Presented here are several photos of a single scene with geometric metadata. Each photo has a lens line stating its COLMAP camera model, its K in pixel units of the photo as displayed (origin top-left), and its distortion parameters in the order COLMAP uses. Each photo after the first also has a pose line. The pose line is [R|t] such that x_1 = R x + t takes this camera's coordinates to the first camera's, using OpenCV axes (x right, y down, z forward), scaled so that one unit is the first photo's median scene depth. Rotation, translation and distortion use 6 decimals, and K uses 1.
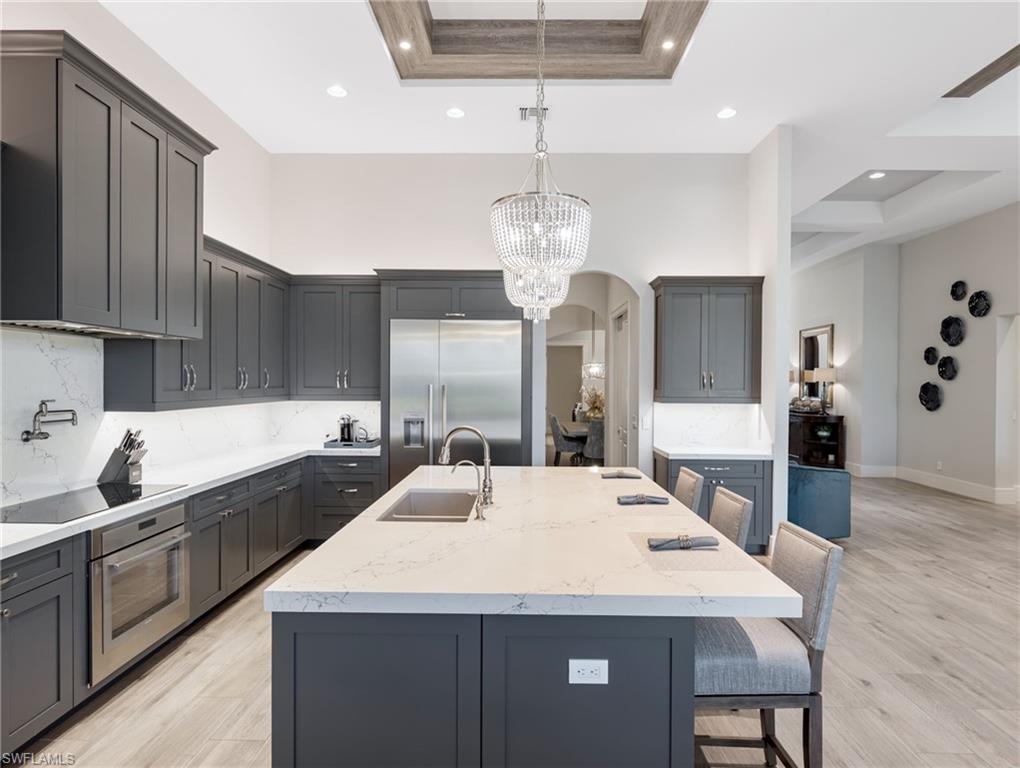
lens RADIAL K [[565.9, 0, 516.0], [0, 565.9, 384.0], [0, 0, 1]] dist [-0.001049, -0.001966]
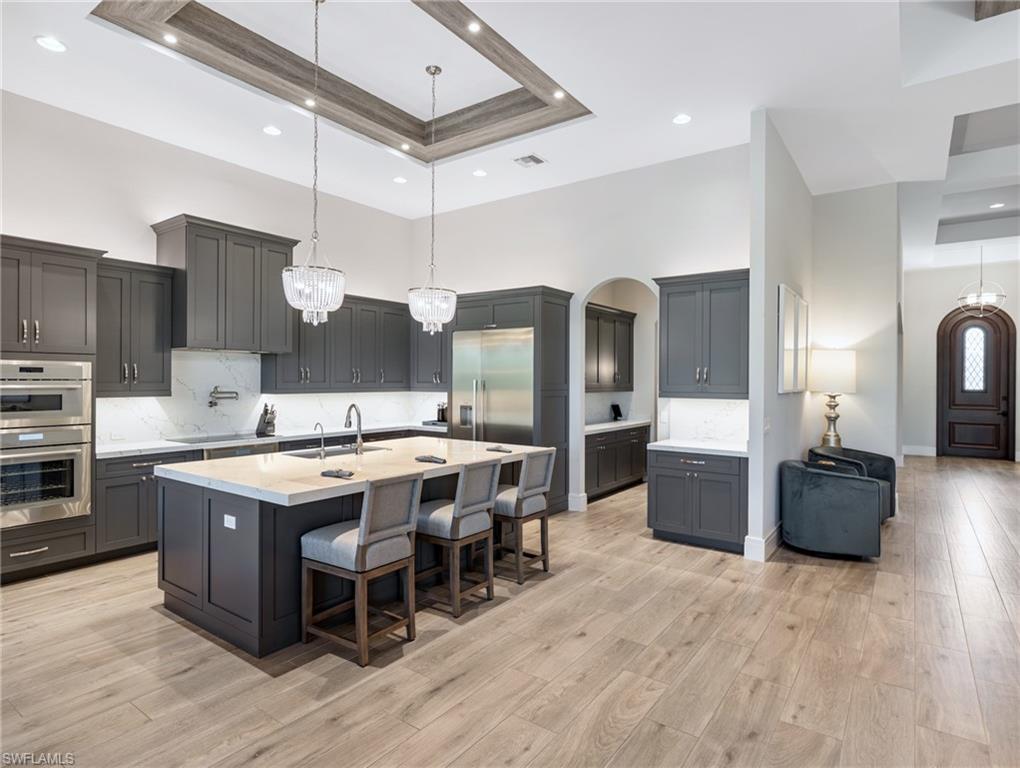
lens RADIAL K [[556.7, 0, 521.0], [0, 556.7, 378.6], [0, 0, 1]] dist [0.000511, -0.001217]
pose [[0.826223, -0.002363, -0.563338, 0.705790], [-0.003245, 0.999955, -0.008954, 0.009336], [0.563333, 0.009226, 0.826178, -0.010554]]
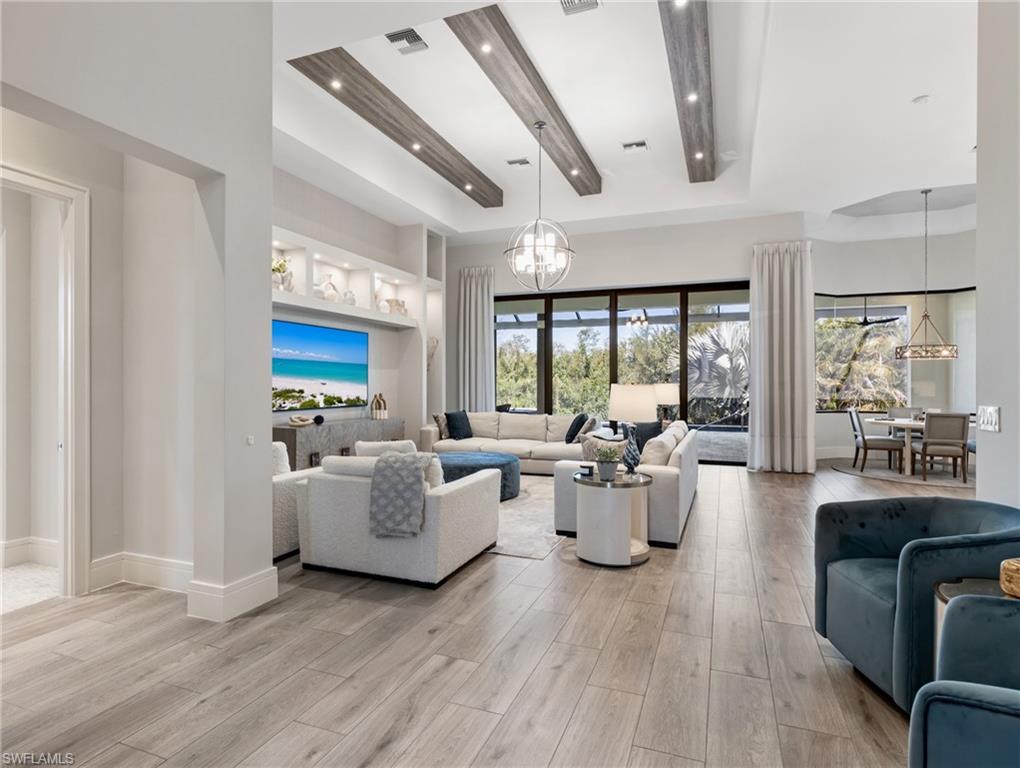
lens RADIAL K [[543.3, 0, 513.7], [0, 543.3, 382.1], [0, 0, 1]] dist [-0.001194, -0.000159]
pose [[-0.938790, -0.008610, 0.344383, 0.777523], [-0.006472, 0.999952, 0.007358, 0.045817], [-0.344430, 0.004679, -0.938800, 1.783601]]
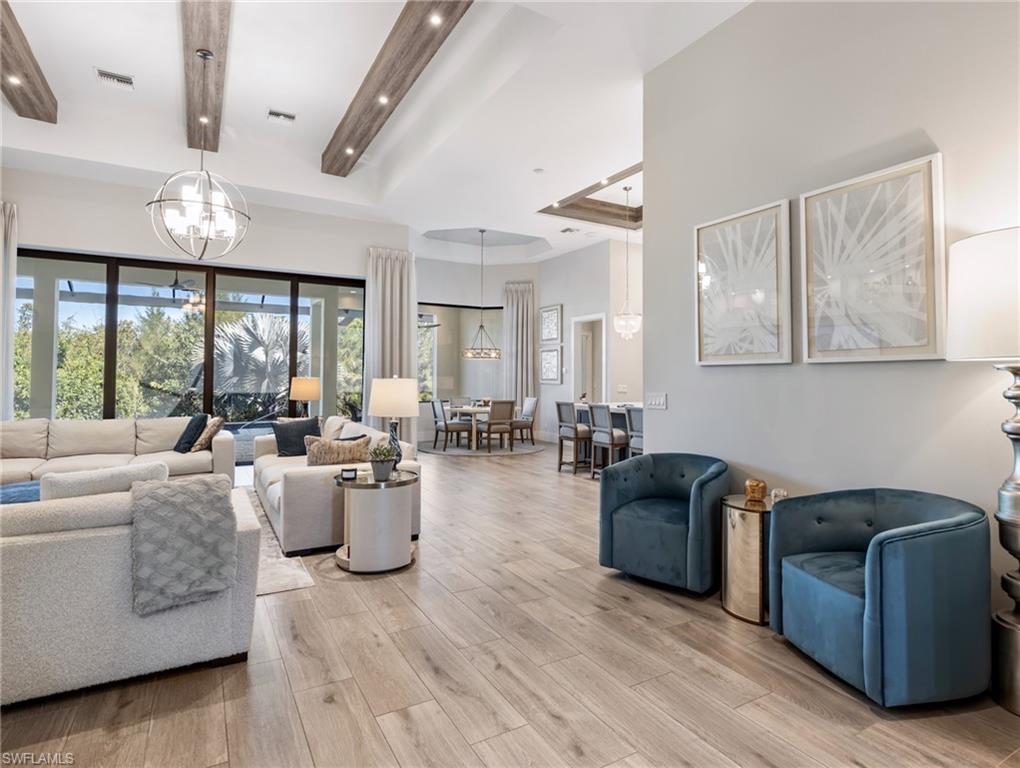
lens RADIAL K [[552.1, 0, 516.4], [0, 552.1, 363.2], [0, 0, 1]] dist [0.000615, -0.000289]
pose [[-0.858420, -0.025144, -0.512331, 1.173495], [-0.014280, 0.999582, -0.025130, 0.048529], [0.512749, -0.014256, -0.858420, 1.743327]]
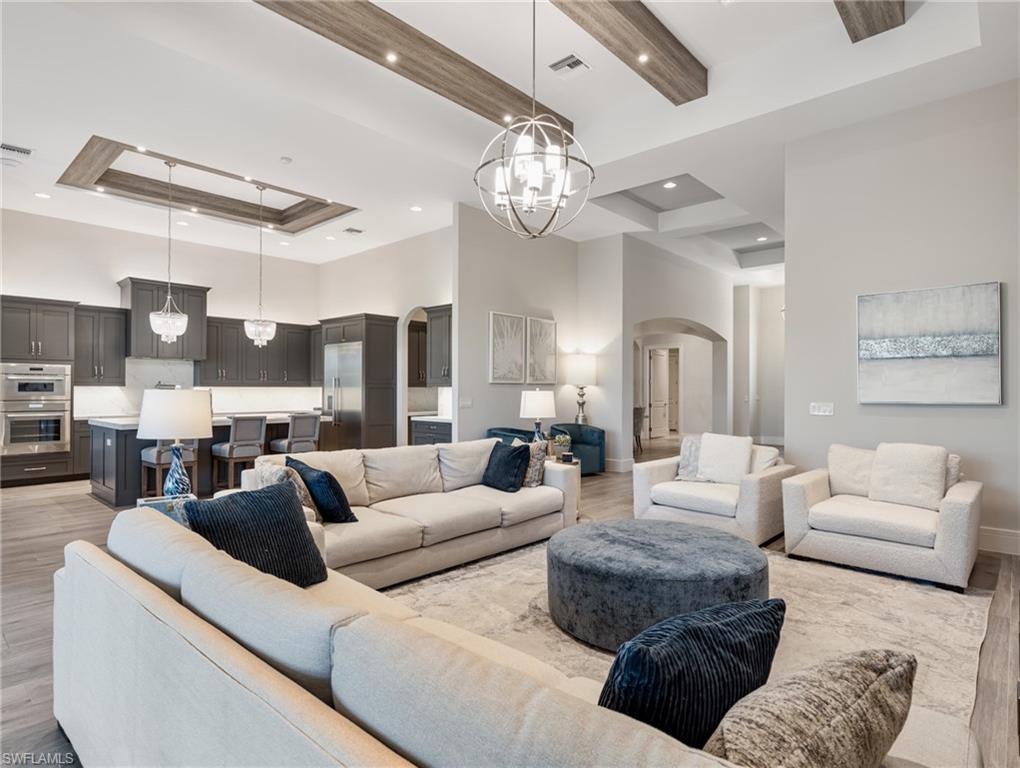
lens RADIAL K [[550.5, 0, 514.6], [0, 550.5, 385.5], [0, 0, 1]] dist [0.002877, 0.000381]
pose [[0.754716, -0.008439, -0.655998, 1.634037], [-0.000926, 0.999903, -0.013928, 0.056909], [0.656051, 0.011119, 0.754634, -0.014701]]
